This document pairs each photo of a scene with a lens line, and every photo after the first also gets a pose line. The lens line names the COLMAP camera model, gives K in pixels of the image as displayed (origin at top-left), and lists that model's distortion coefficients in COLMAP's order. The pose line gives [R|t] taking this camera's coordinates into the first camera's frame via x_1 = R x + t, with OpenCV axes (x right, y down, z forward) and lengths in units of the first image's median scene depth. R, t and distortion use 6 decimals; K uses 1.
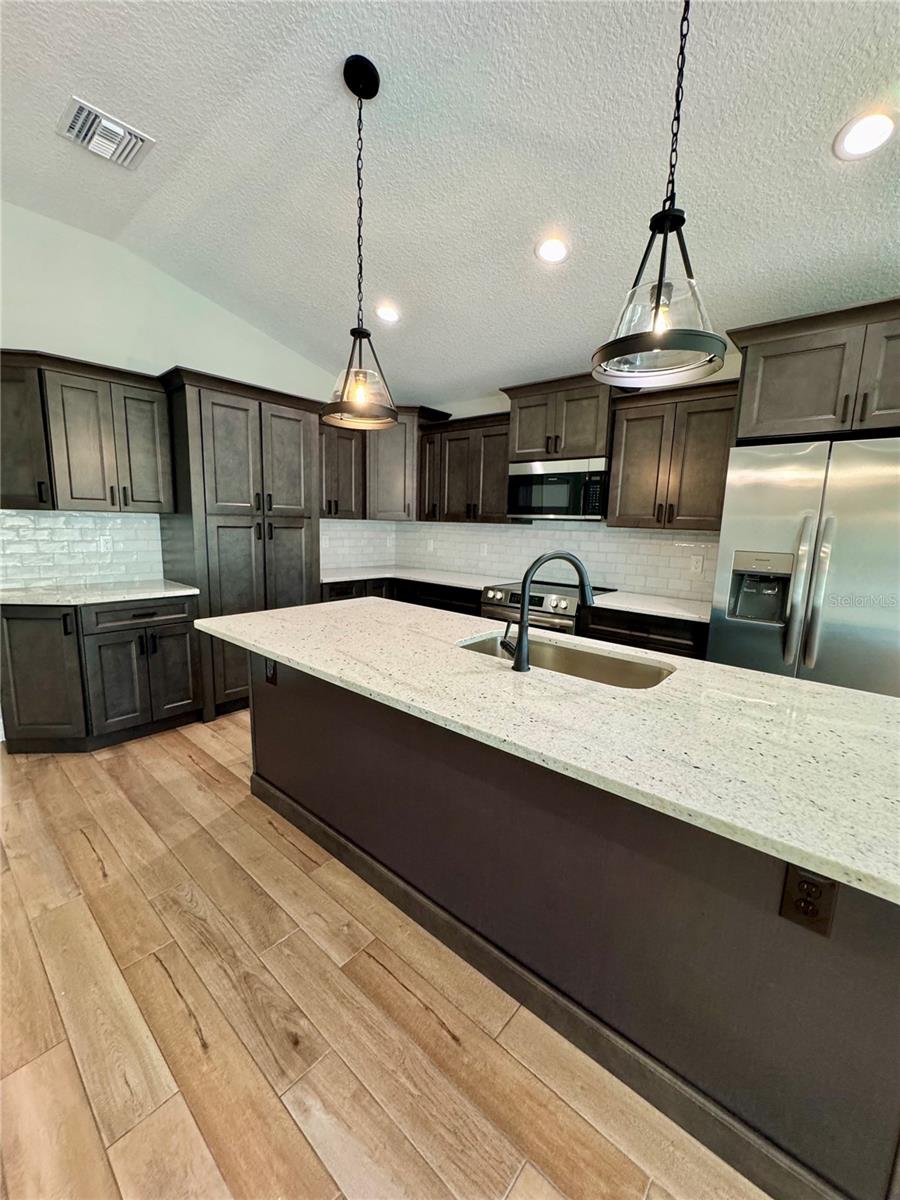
lens RADIAL K [[480.8, 0, 454.2], [0, 480.8, 600.7], [0, 0, 1]] dist [-0.000974, -0.000342]
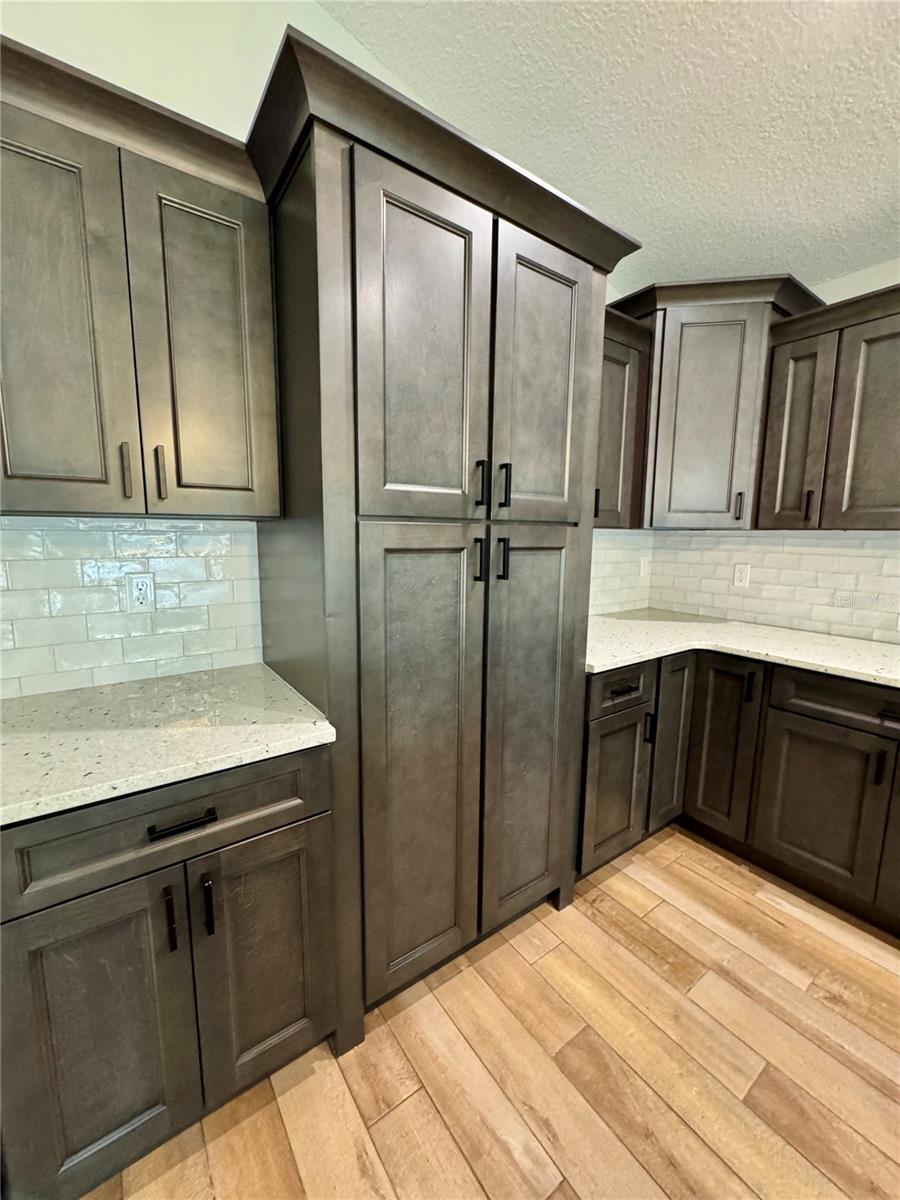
lens RADIAL K [[480.8, 0, 454.2], [0, 480.8, 600.7], [0, 0, 1]] dist [-0.000974, -0.000342]
pose [[0.973830, 0.014904, -0.226790, -0.340077], [-0.020147, 0.999580, -0.020820, -0.103908], [0.226384, 0.024844, 0.973721, 0.623529]]
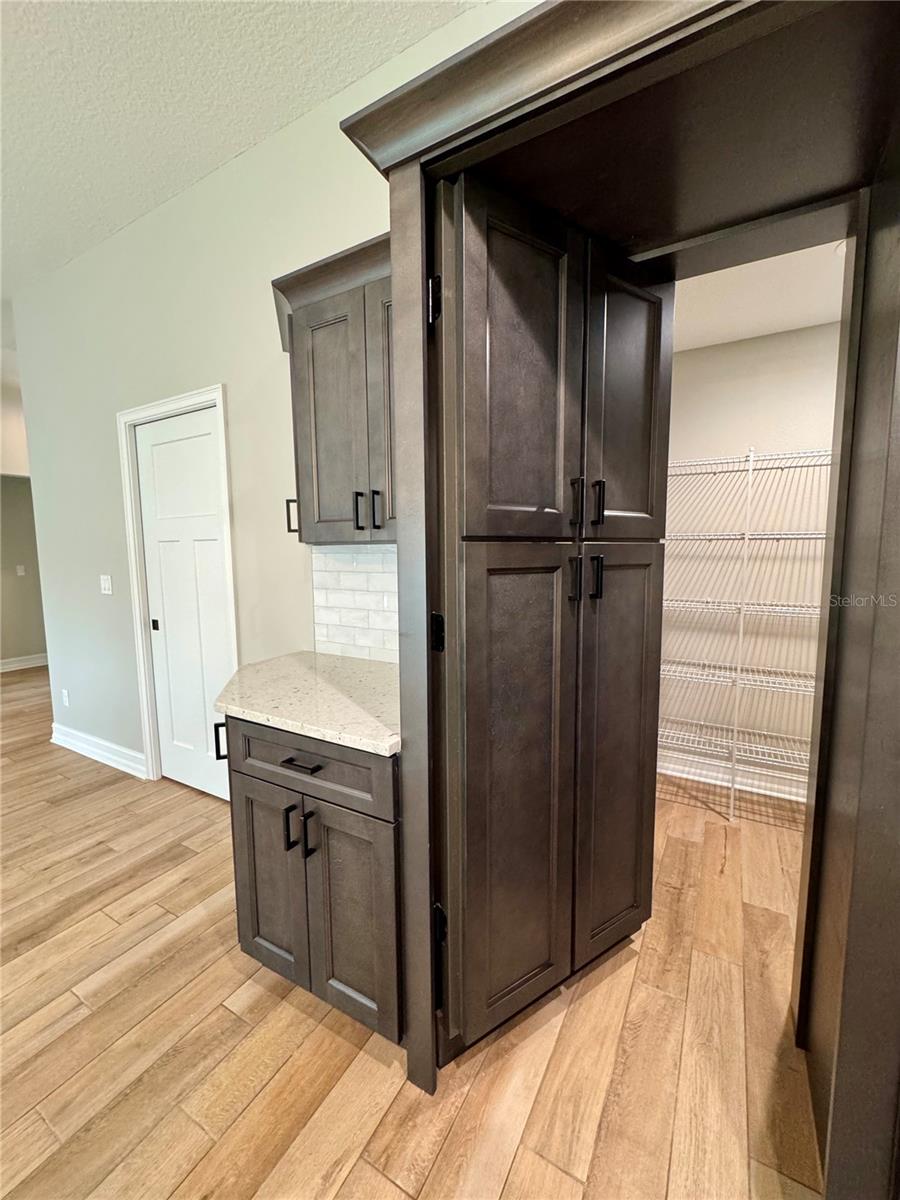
lens RADIAL K [[478.2, 0, 457.4], [0, 478.2, 599.4], [0, 0, 1]] dist [-0.009338, -0.000114]
pose [[0.195531, 0.066403, -0.978447, -0.165446], [-0.143467, 0.988908, 0.038443, -0.140582], [0.970147, 0.132858, 0.202889, 0.893141]]
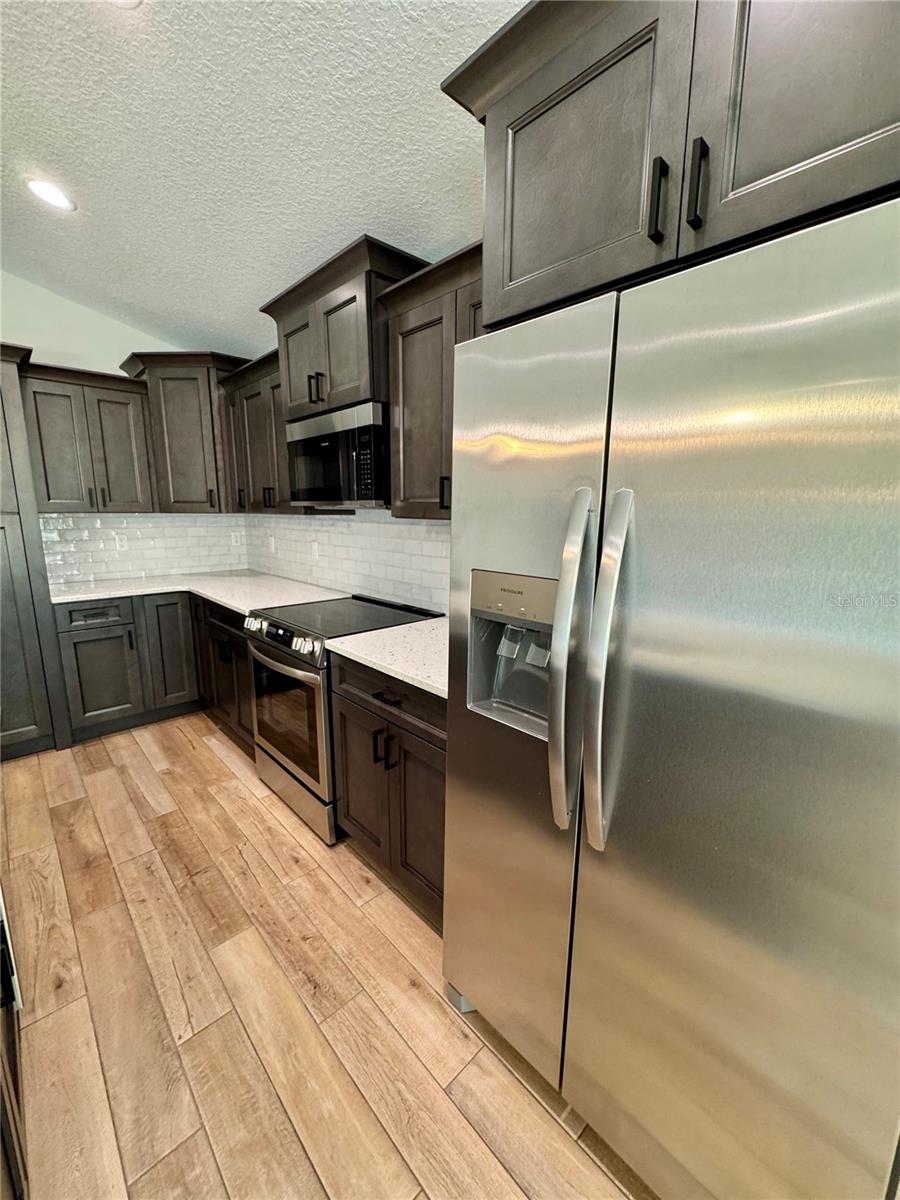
lens RADIAL K [[480.8, 0, 454.2], [0, 480.8, 600.7], [0, 0, 1]] dist [-0.000974, -0.000342]
pose [[0.995155, -0.003901, -0.098243, 0.452703], [0.006265, 0.999698, 0.023764, -0.061566], [0.098121, -0.024264, 0.994879, 0.393024]]
